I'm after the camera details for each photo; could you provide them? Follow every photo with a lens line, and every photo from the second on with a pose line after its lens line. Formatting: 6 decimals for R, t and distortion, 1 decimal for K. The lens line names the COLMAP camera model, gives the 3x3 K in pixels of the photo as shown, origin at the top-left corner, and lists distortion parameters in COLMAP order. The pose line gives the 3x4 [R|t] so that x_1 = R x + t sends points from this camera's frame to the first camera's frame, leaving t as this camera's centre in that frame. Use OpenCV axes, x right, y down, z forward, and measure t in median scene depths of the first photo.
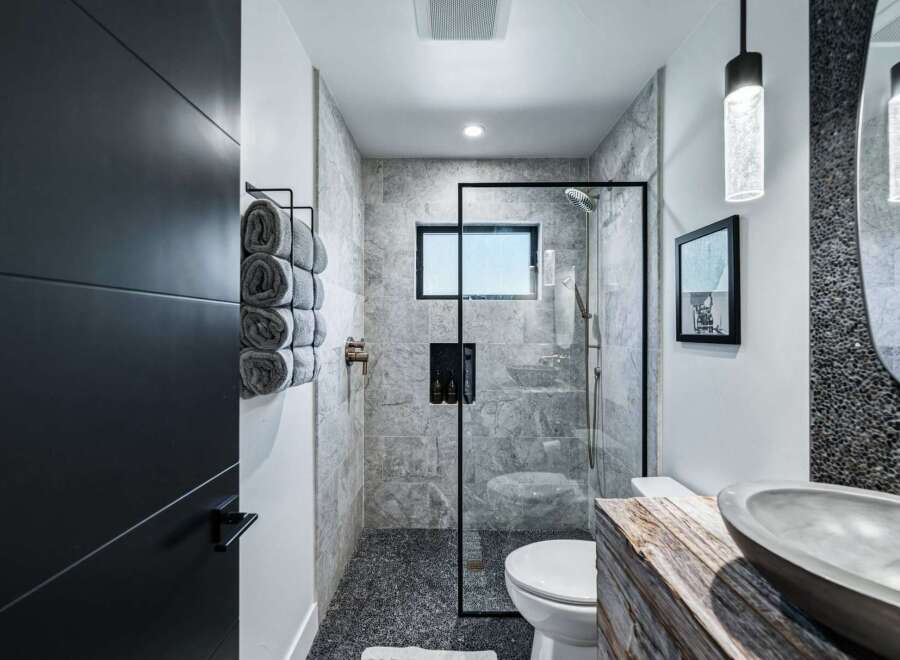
lens RADIAL K [[400.1, 0, 458.2], [0, 400.1, 331.1], [0, 0, 1]] dist [-0.001217, 0.000059]
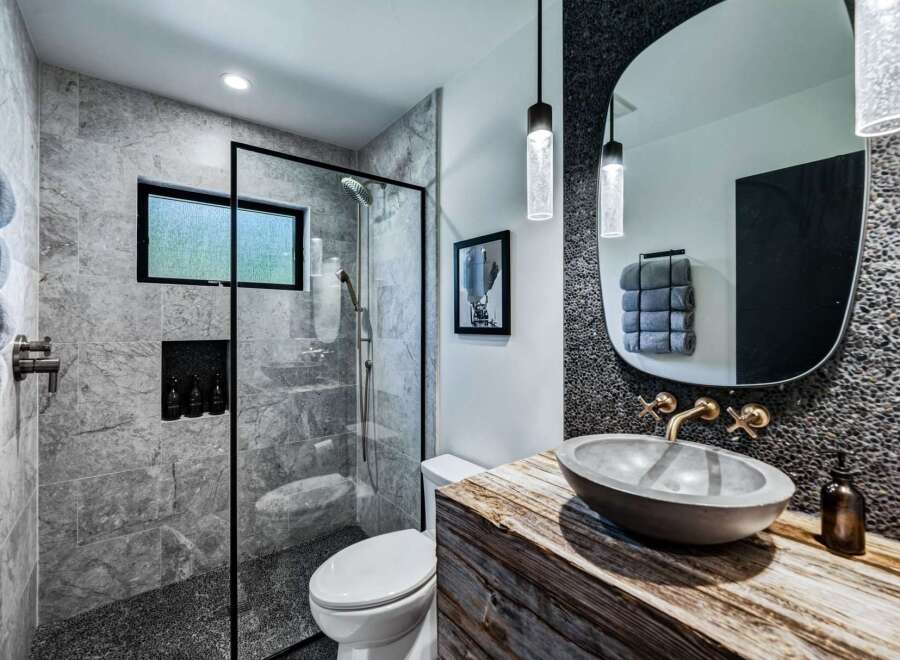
lens RADIAL K [[400.1, 0, 452.4], [0, 400.1, 324.2], [0, 0, 1]] dist [-0.001217, 0.000059]
pose [[0.789006, -0.002319, 0.614381, -0.120305], [0.002972, 0.999996, -0.000043, -0.000541], [-0.614378, 0.001860, 0.789010, 0.079623]]
